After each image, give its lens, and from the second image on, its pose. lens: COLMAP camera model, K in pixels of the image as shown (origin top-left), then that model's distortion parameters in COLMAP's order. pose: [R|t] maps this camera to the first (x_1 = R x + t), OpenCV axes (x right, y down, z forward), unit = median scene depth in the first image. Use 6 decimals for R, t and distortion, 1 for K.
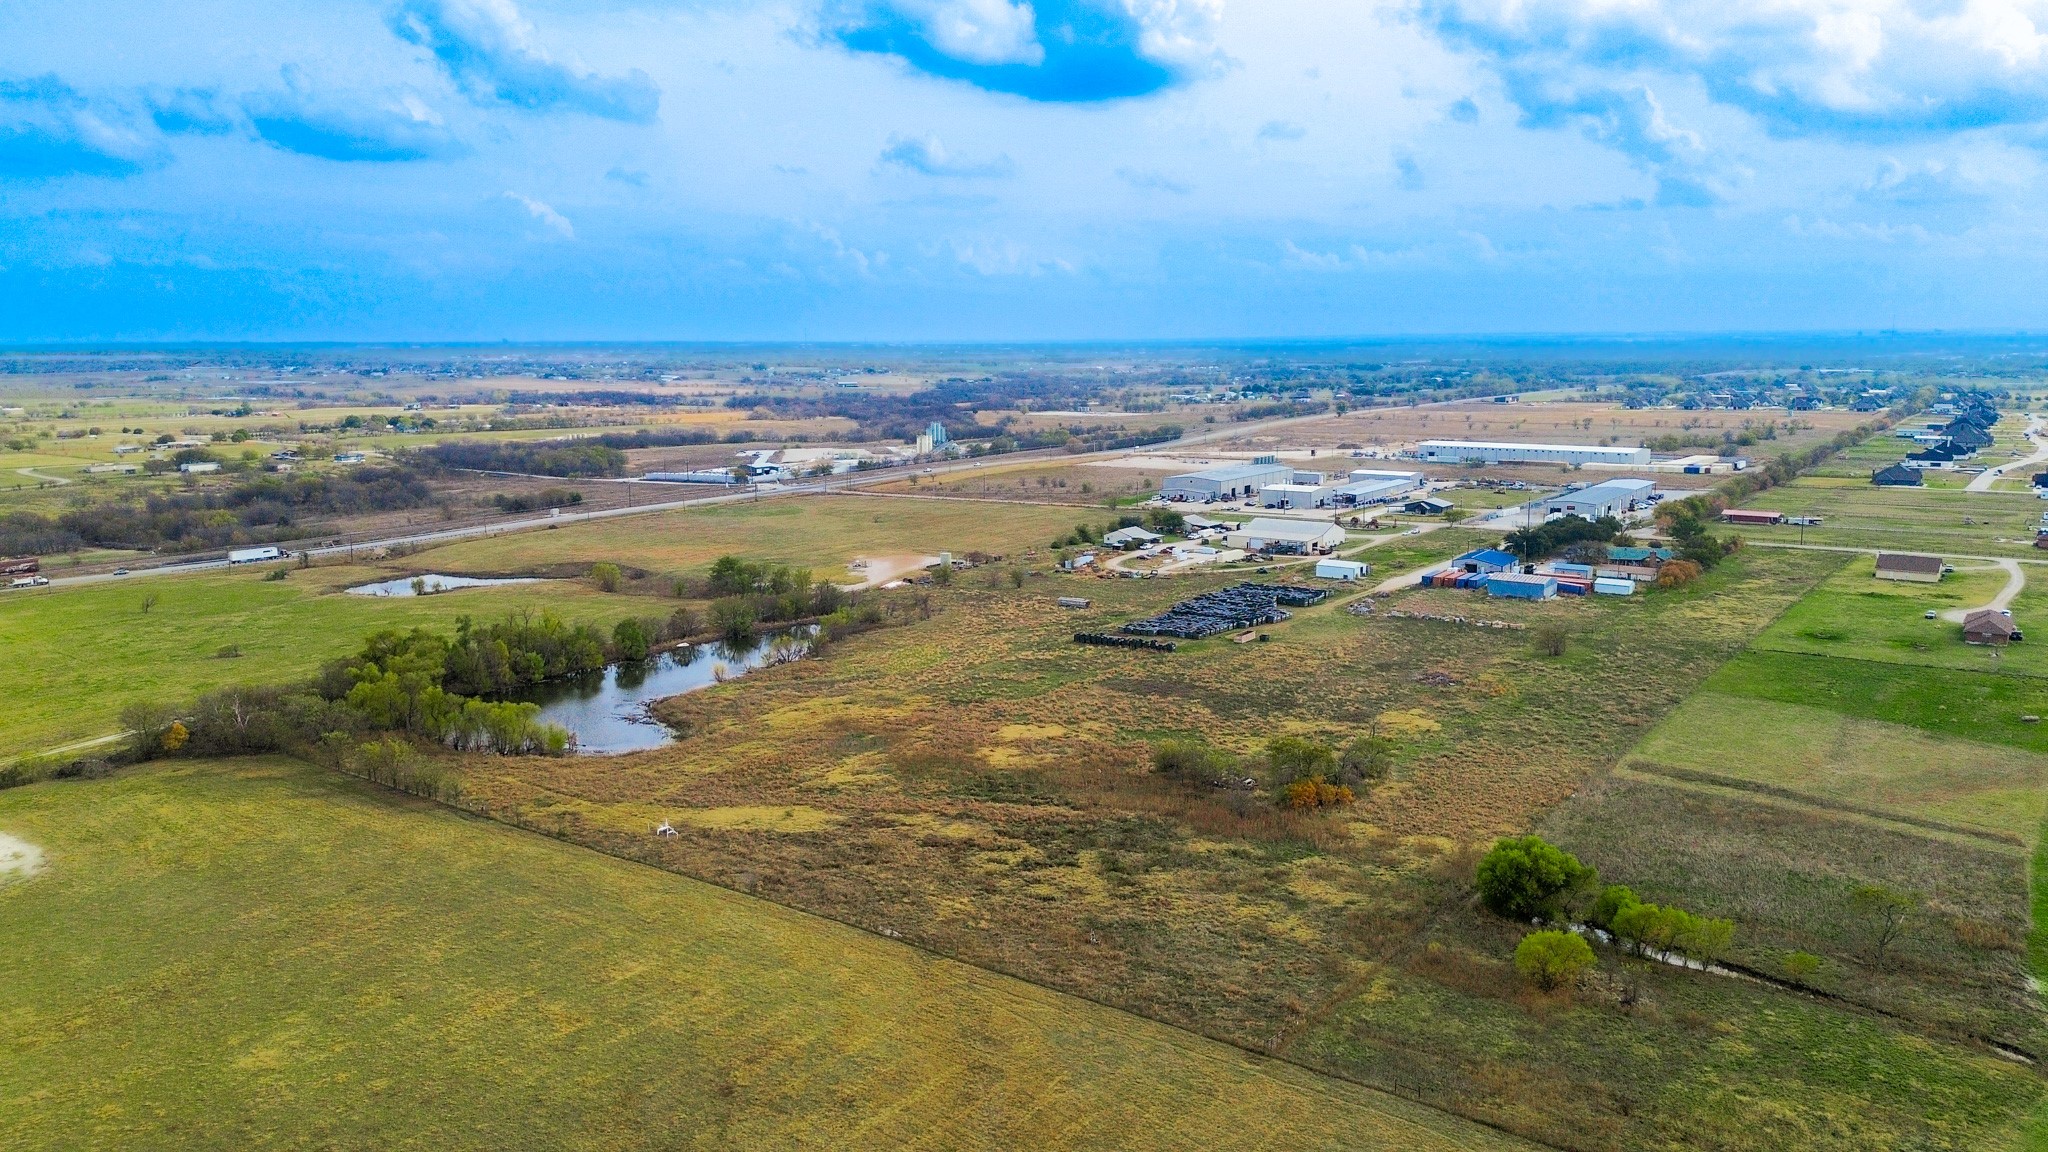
lens RADIAL K [[1449.9, 0, 1024.0], [0, 1449.9, 576.0], [0, 0, 1]] dist [0.076641, -0.079520]
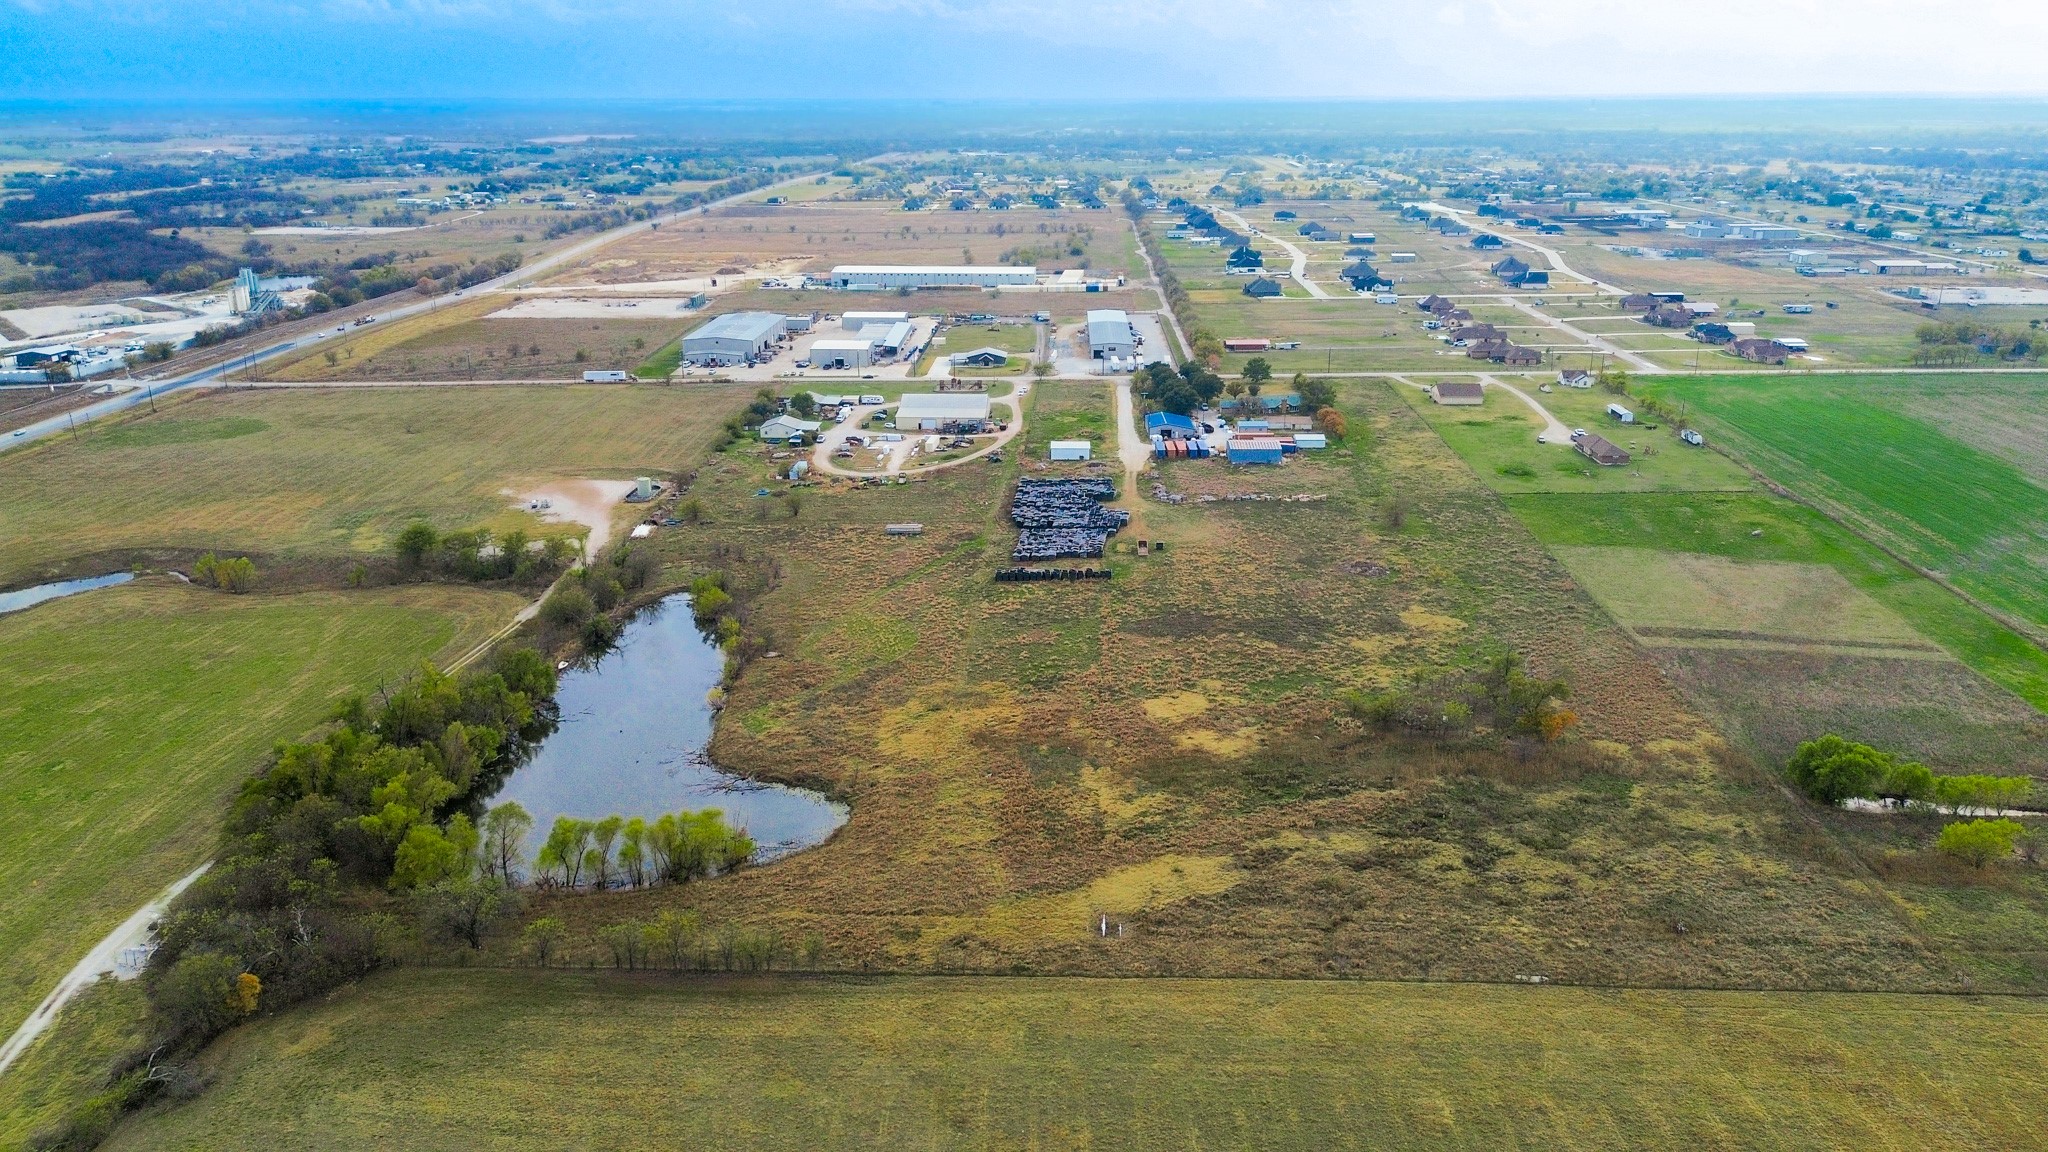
lens RADIAL K [[1429.7, 0, 1025.1], [0, 1429.7, 624.4], [0, 0, 1]] dist [0.102004, -0.152504]
pose [[0.829069, -0.188878, 0.526278, -0.330499], [0.088503, 0.973682, 0.210026, -0.090260], [-0.552097, -0.127549, 0.823966, 0.152228]]
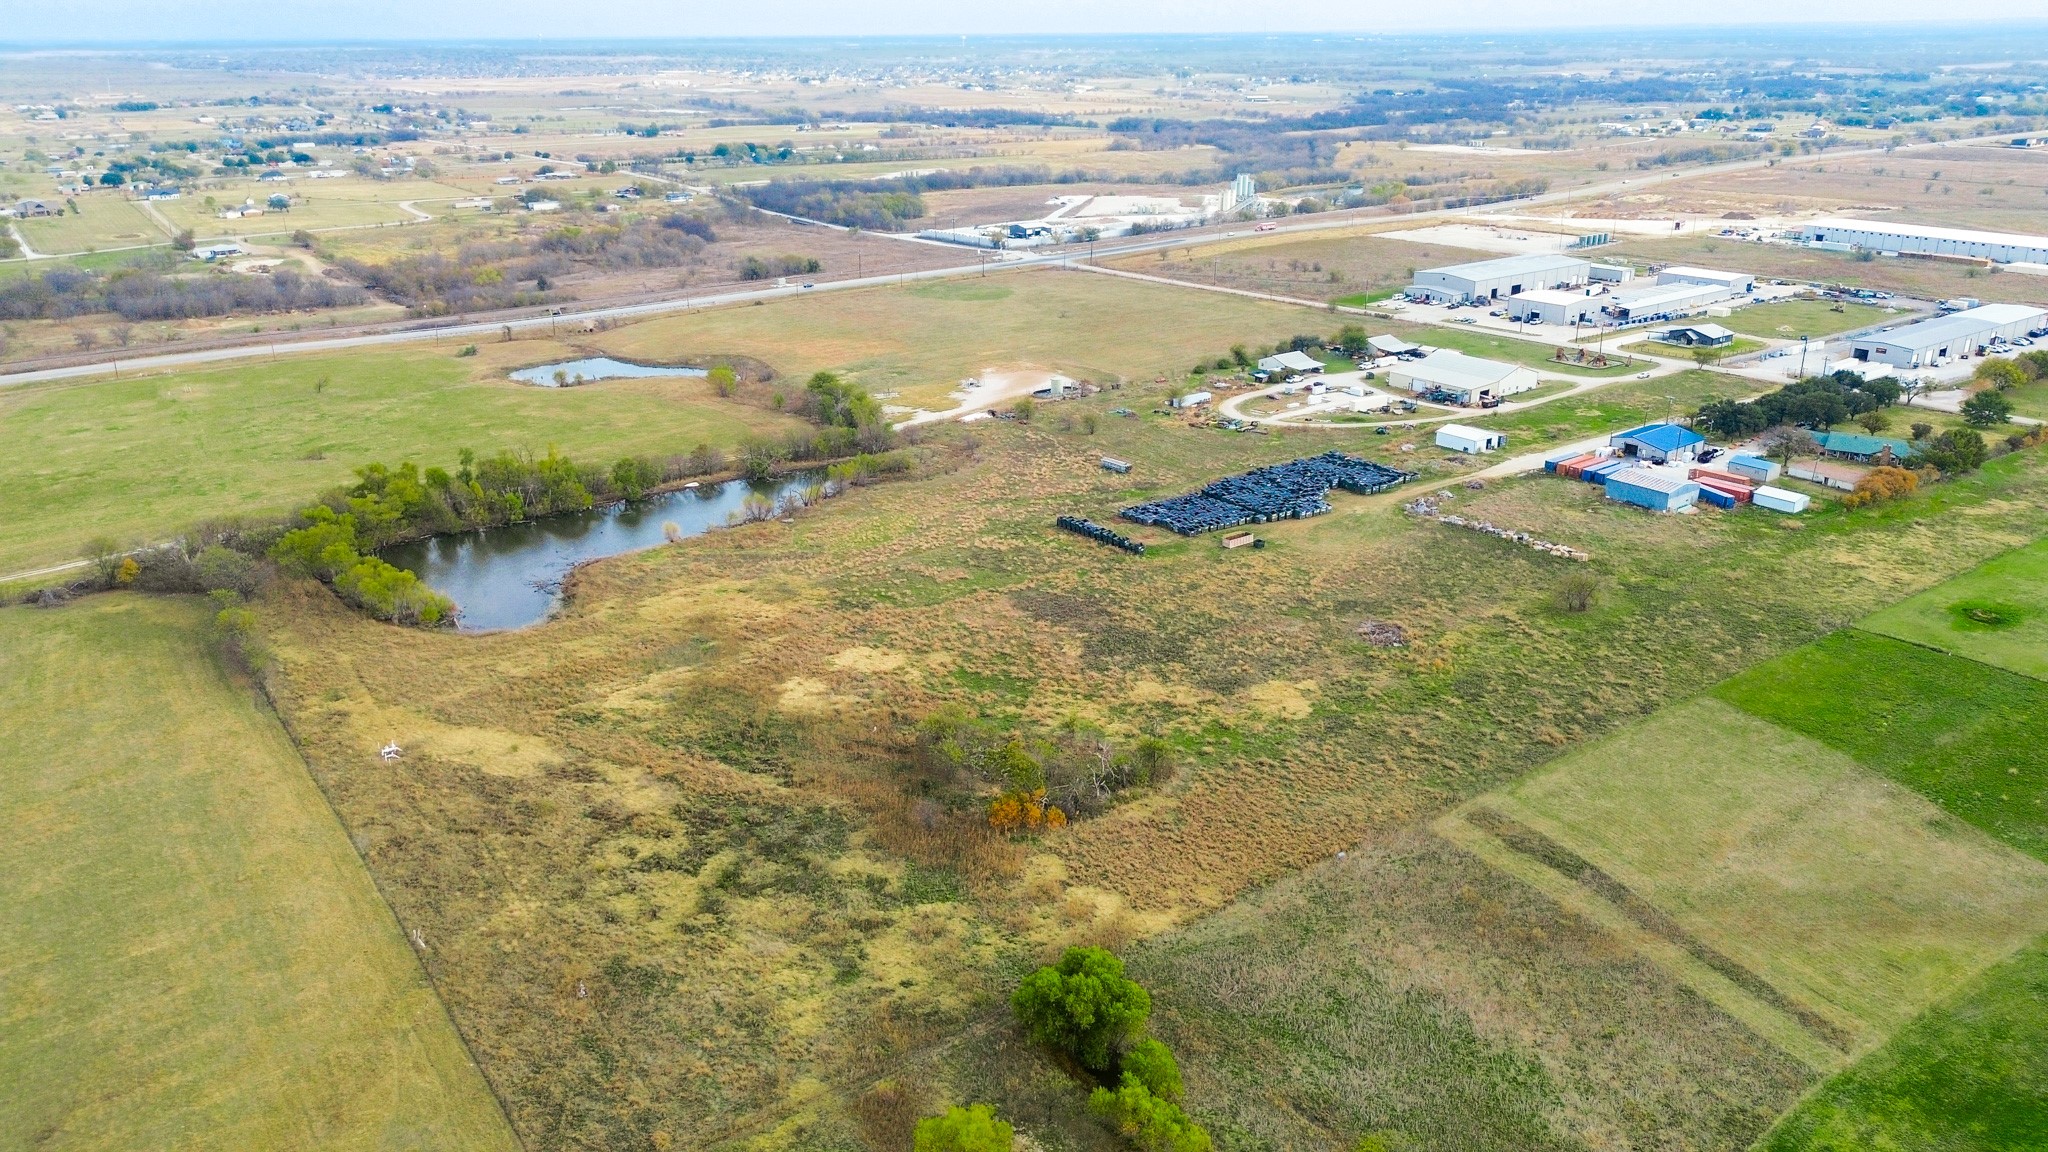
lens RADIAL K [[1429.7, 0, 1025.1], [0, 1429.7, 624.4], [0, 0, 1]] dist [0.102004, -0.152504]
pose [[0.950965, 0.117815, -0.285982, 0.205190], [-0.049281, 0.970515, 0.235949, -0.077295], [0.305348, -0.210286, 0.928732, 0.105923]]
